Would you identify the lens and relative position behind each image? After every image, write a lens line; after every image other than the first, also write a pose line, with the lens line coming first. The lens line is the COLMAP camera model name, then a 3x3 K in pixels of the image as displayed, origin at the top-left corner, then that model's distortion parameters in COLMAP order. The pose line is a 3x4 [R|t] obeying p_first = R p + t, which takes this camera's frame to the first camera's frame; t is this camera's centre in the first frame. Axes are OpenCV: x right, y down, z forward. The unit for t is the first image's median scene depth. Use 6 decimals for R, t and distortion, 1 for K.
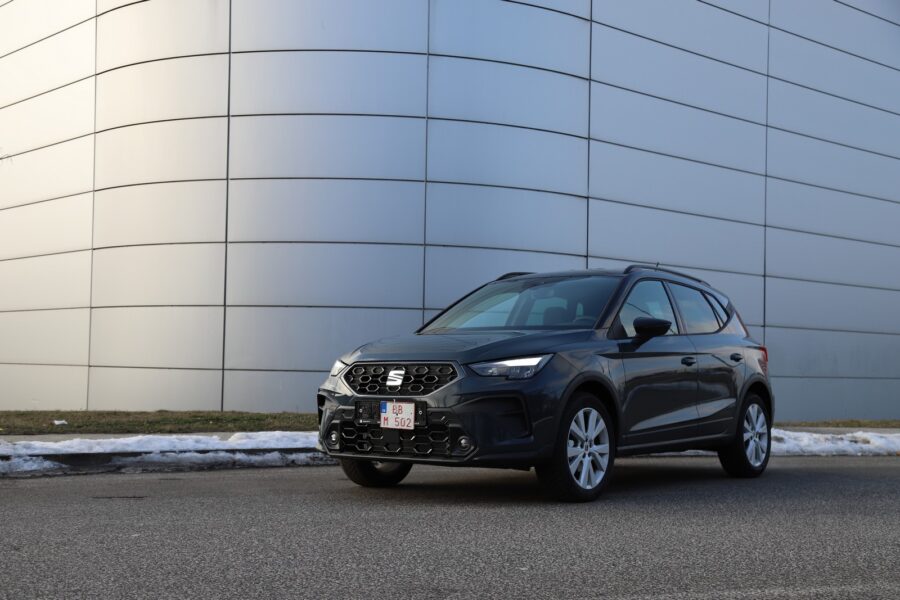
lens RADIAL K [[1175.3, 0, 450.0], [0, 1175.3, 300.0], [0, 0, 1]] dist [0.129494, 0.064244]
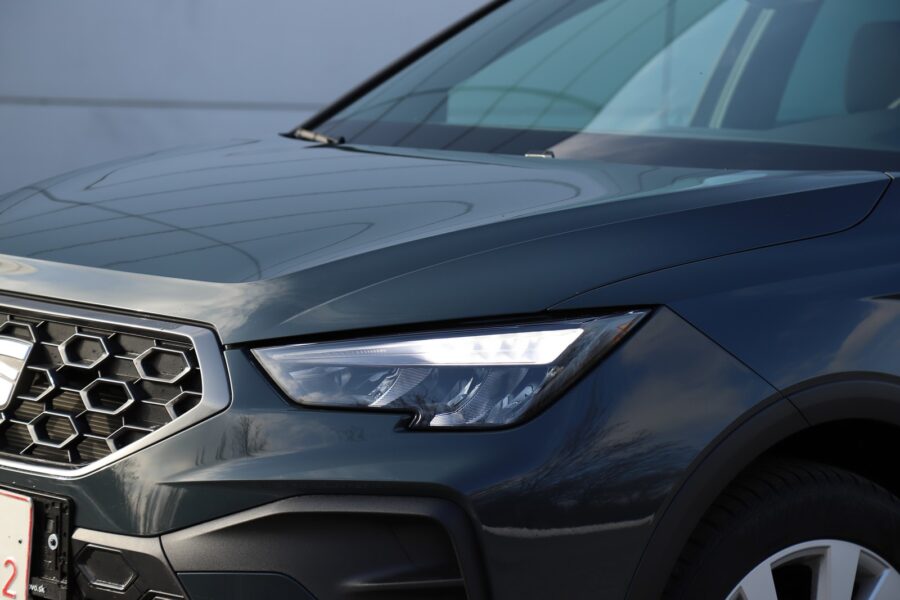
lens RADIAL K [[2490.1, 0, 450.0], [0, 2490.1, 300.0], [0, 0, 1]] dist [0.572634, 0.938875]
pose [[0.979142, 0.046083, -0.197882, 0.146786], [-0.013752, 0.986737, 0.161744, -0.032652], [0.202711, -0.155649, 0.966789, 0.540058]]
